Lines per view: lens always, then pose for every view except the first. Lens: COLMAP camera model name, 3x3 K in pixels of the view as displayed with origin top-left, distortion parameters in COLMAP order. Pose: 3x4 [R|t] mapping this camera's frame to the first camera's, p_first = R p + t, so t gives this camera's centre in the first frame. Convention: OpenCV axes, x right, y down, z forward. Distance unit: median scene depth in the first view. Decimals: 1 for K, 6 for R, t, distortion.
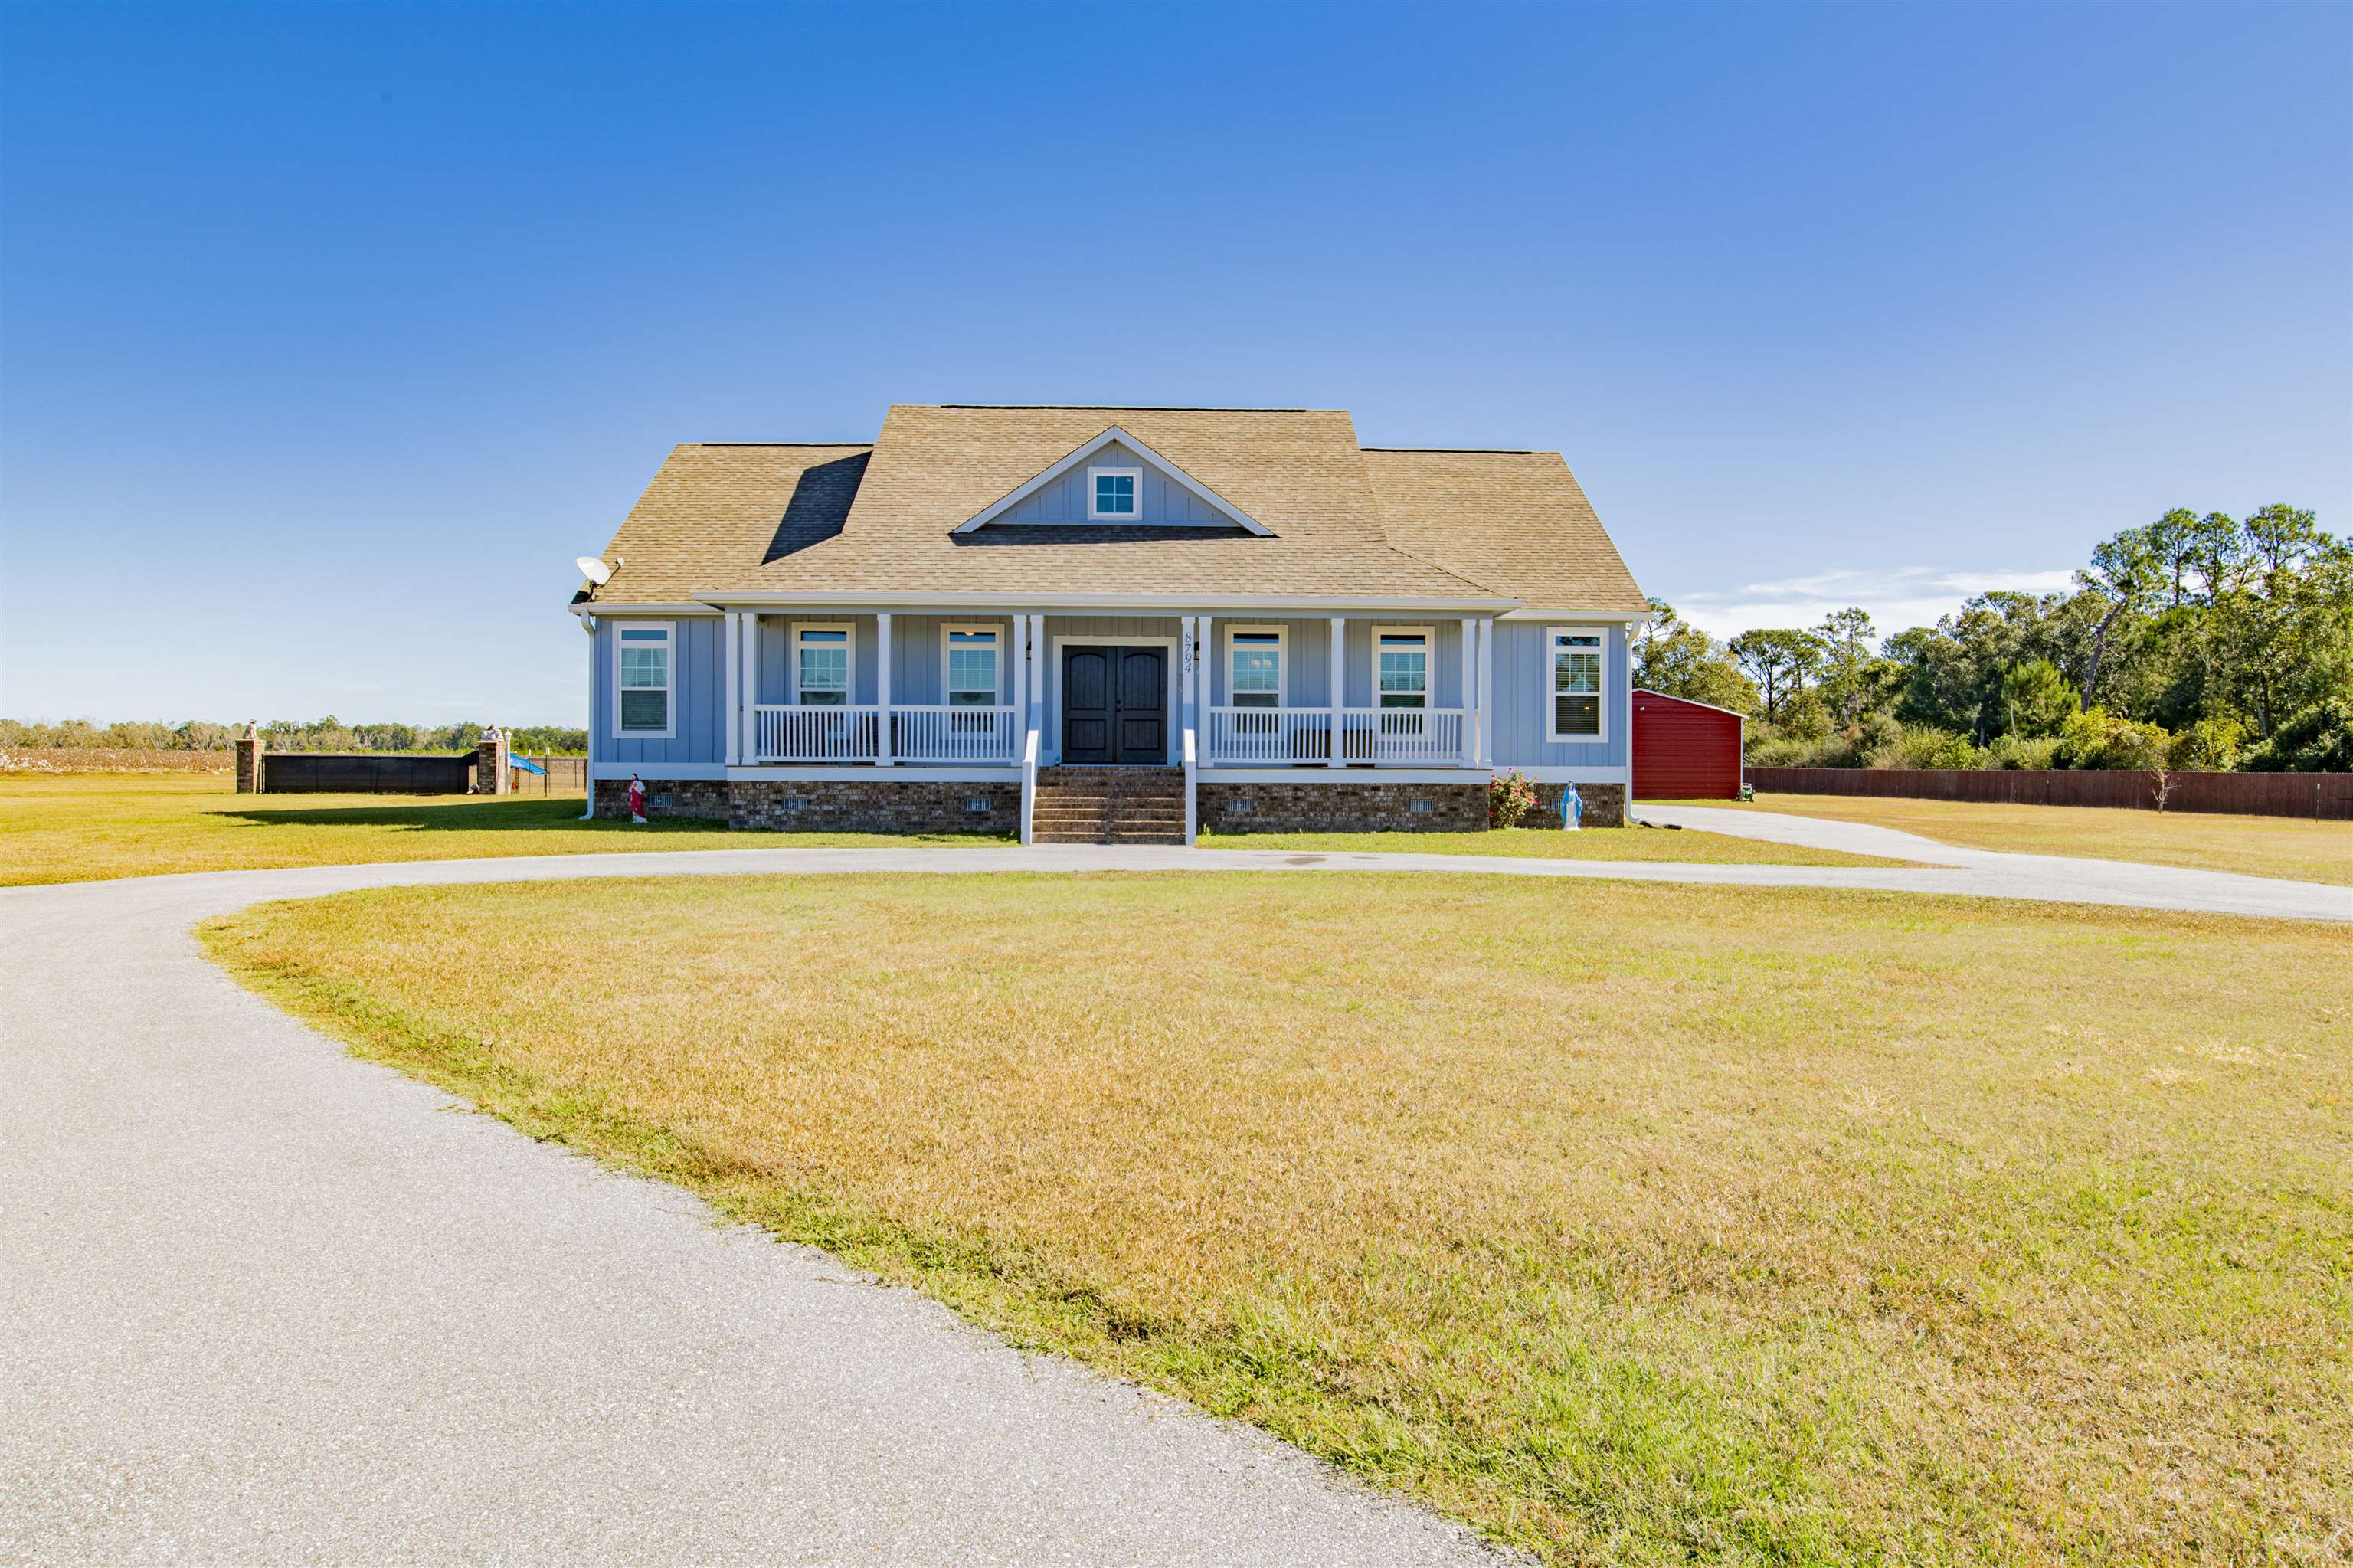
lens RADIAL K [[1588.9, 0, 1176.5], [0, 1588.9, 784.0], [0, 0, 1]] dist [-0.001613, -0.001102]
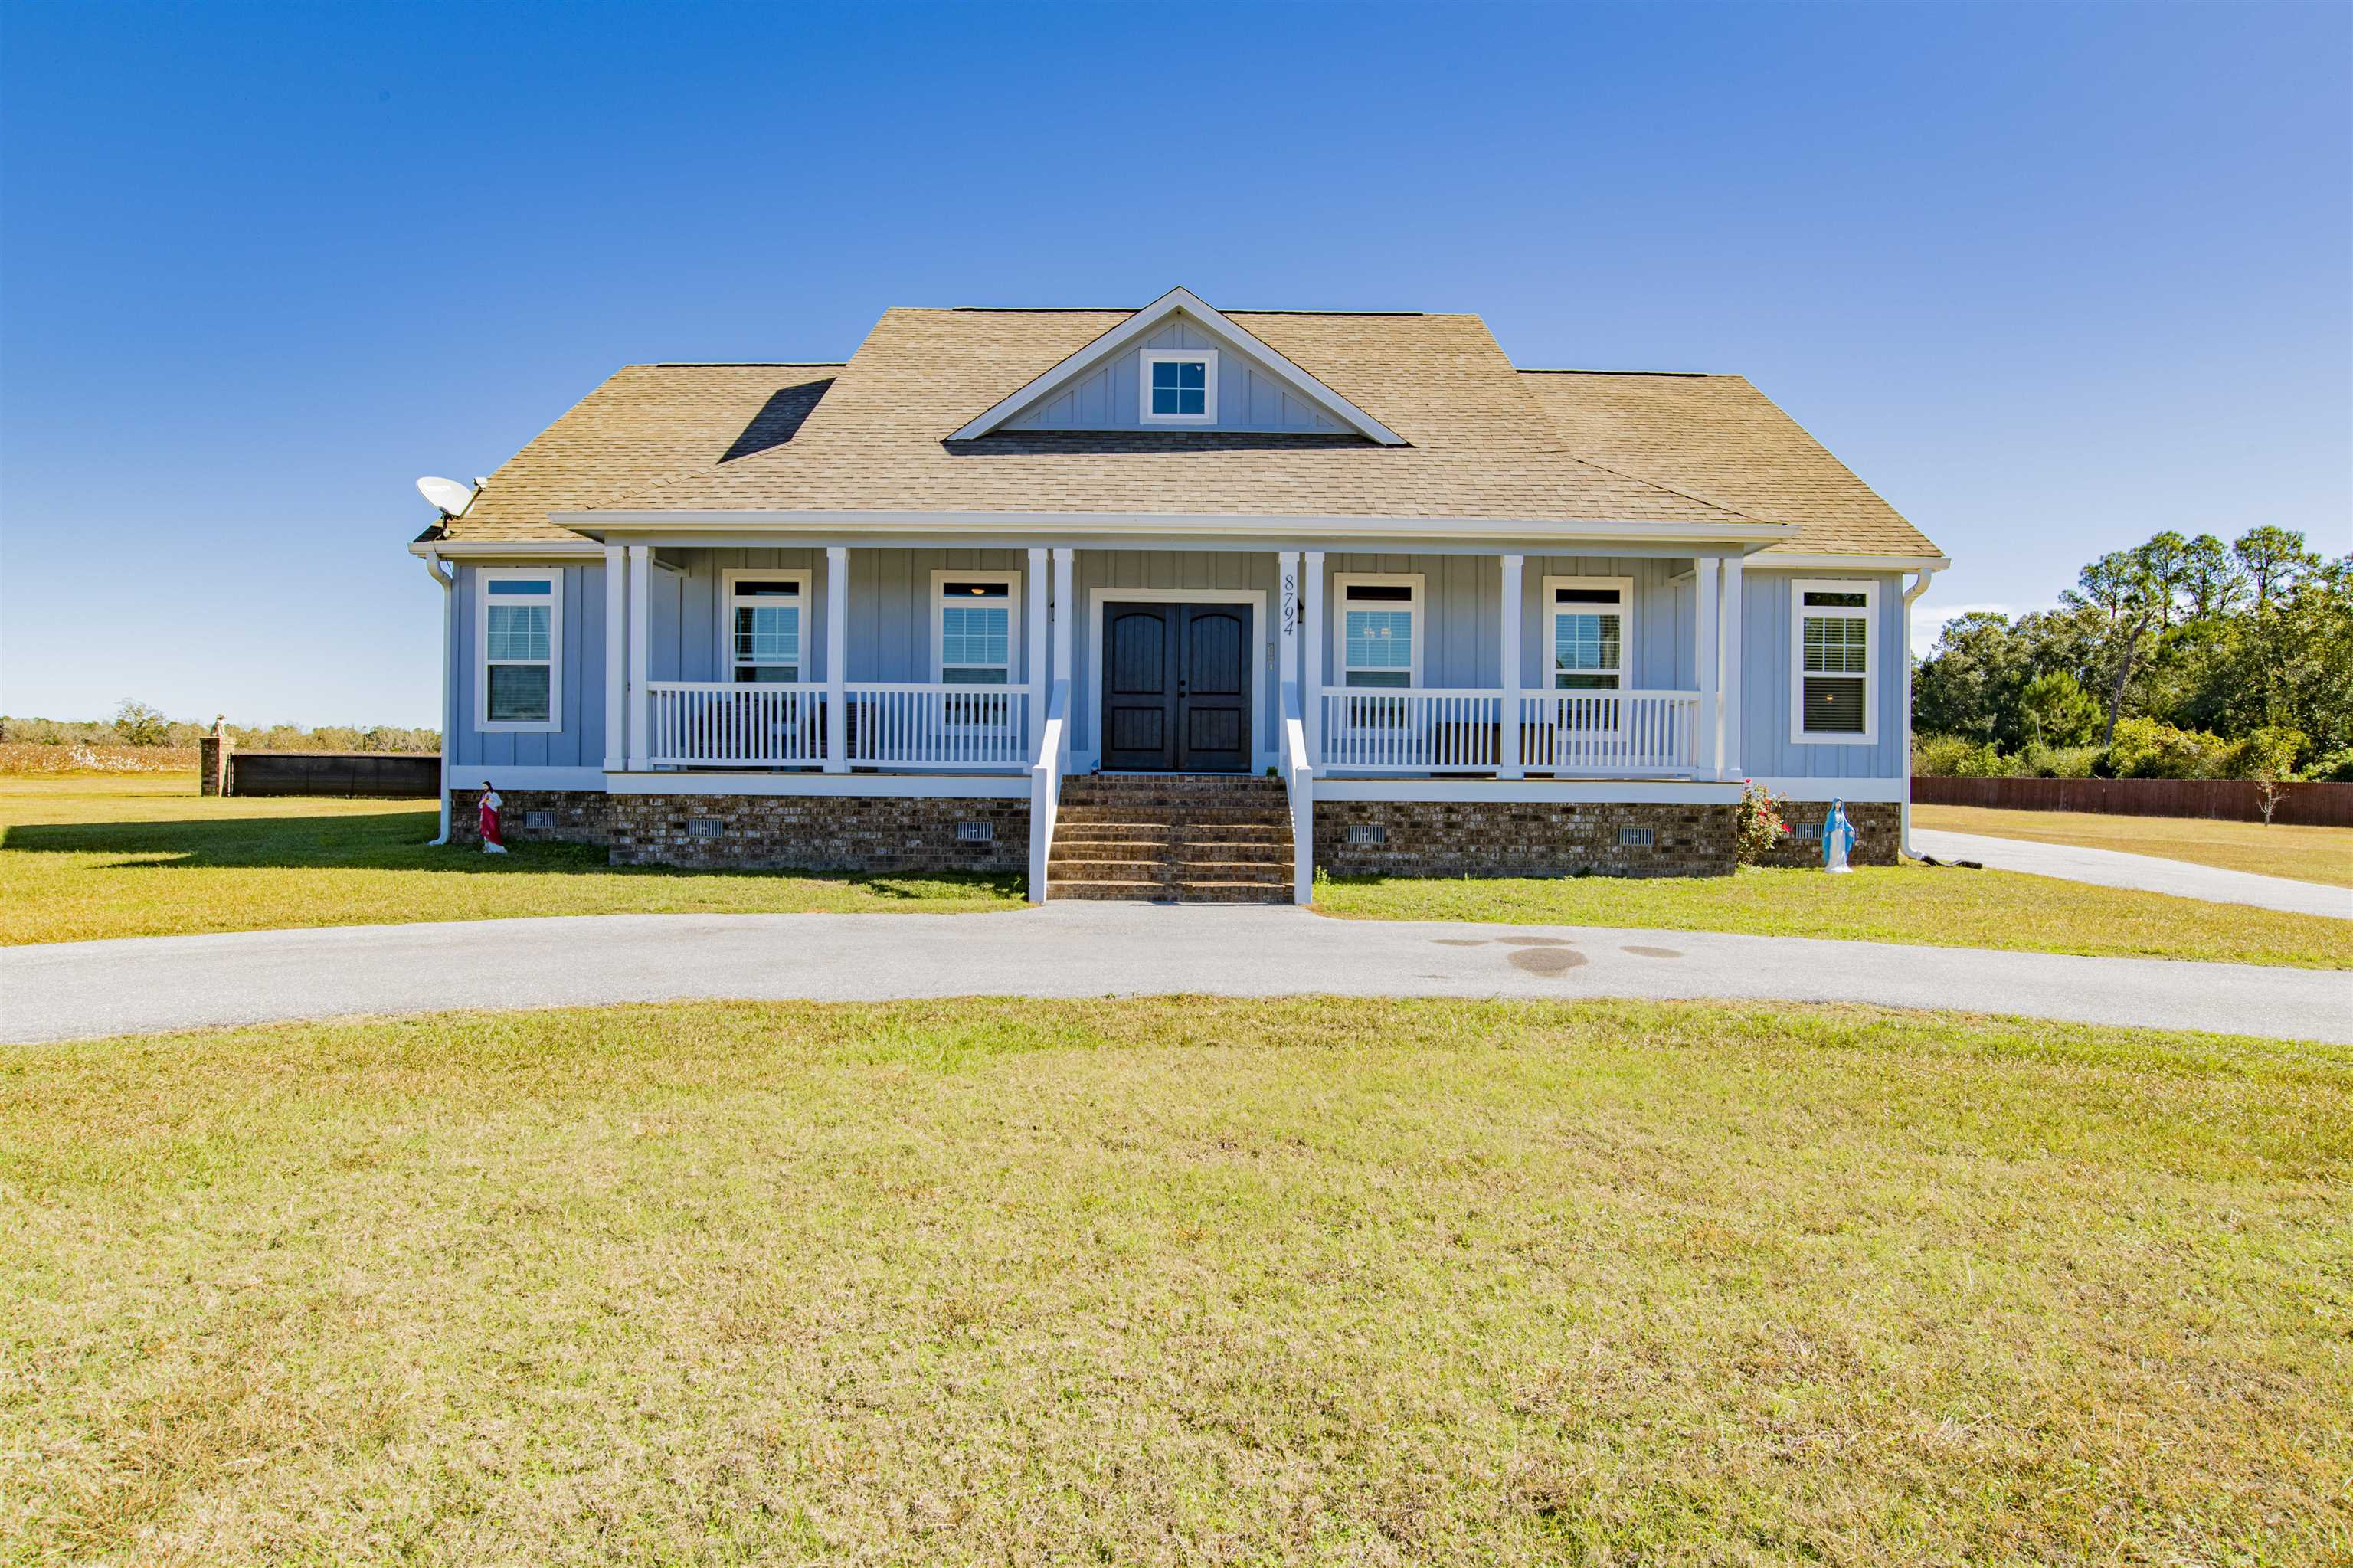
lens RADIAL K [[1358.7, 0, 1176.5], [0, 1358.7, 784.0], [0, 0, 1]] dist [-0.000141, 0.000134]
pose [[0.999578, 0.005515, -0.028518, -0.021794], [-0.005510, 0.999985, 0.000272, -0.007117], [0.028519, -0.000115, 0.999593, 0.402194]]
